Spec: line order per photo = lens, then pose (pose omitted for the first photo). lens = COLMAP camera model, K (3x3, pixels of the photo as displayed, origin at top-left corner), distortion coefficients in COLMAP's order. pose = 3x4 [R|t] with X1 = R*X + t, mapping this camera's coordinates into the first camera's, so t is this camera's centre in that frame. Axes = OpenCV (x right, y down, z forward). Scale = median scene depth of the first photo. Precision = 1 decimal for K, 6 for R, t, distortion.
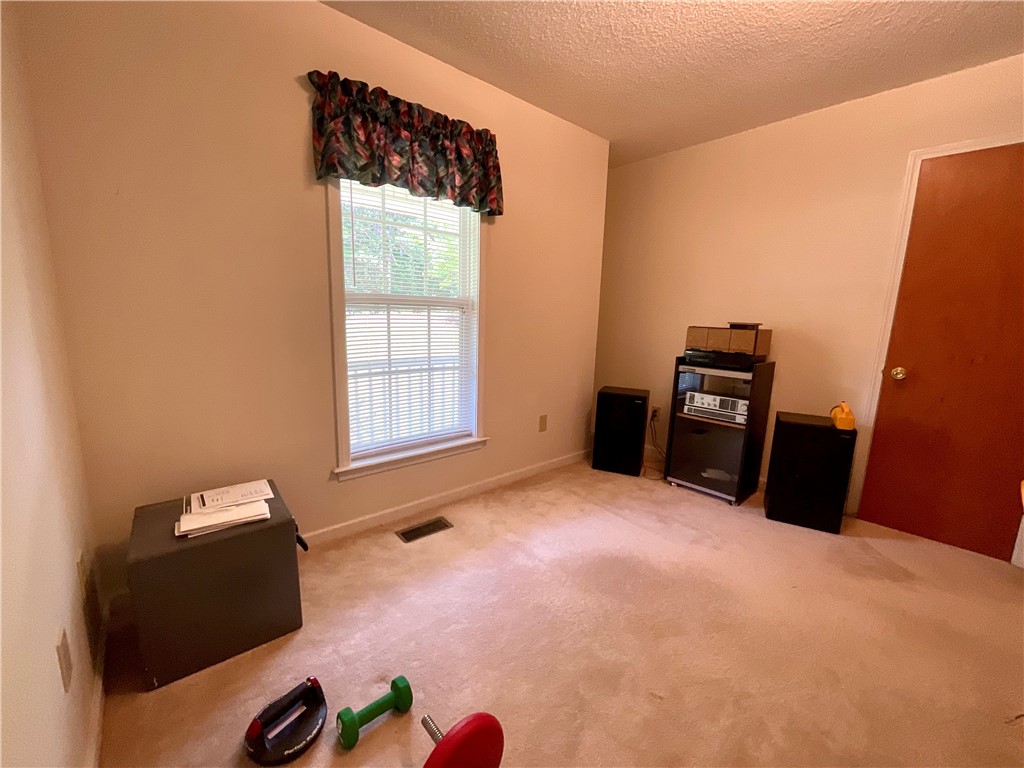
lens RADIAL K [[420.1, 0, 511.5], [0, 420.1, 379.4], [0, 0, 1]] dist [-0.016973, 0.003932]
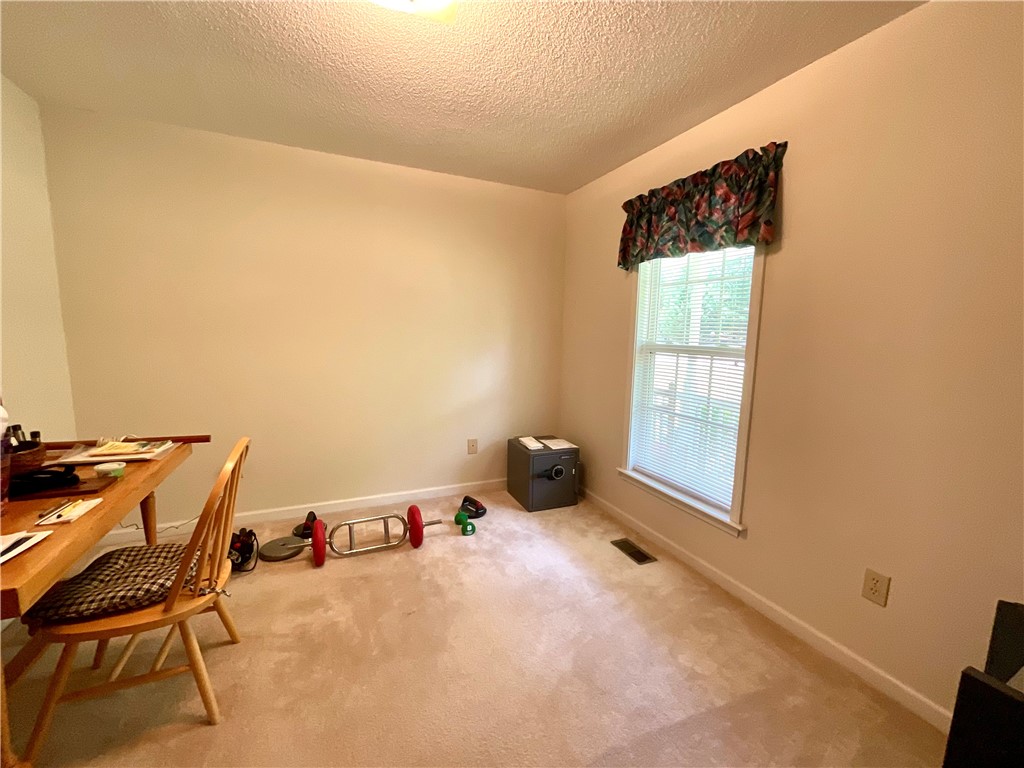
lens RADIAL K [[420.1, 0, 511.7], [0, 420.1, 387.6], [0, 0, 1]] dist [-0.016973, 0.003932]
pose [[-0.294374, 0.079626, -0.952367, 0.922553], [-0.201670, 0.968907, 0.143344, -0.159963], [0.934170, 0.234261, -0.269163, 0.898160]]
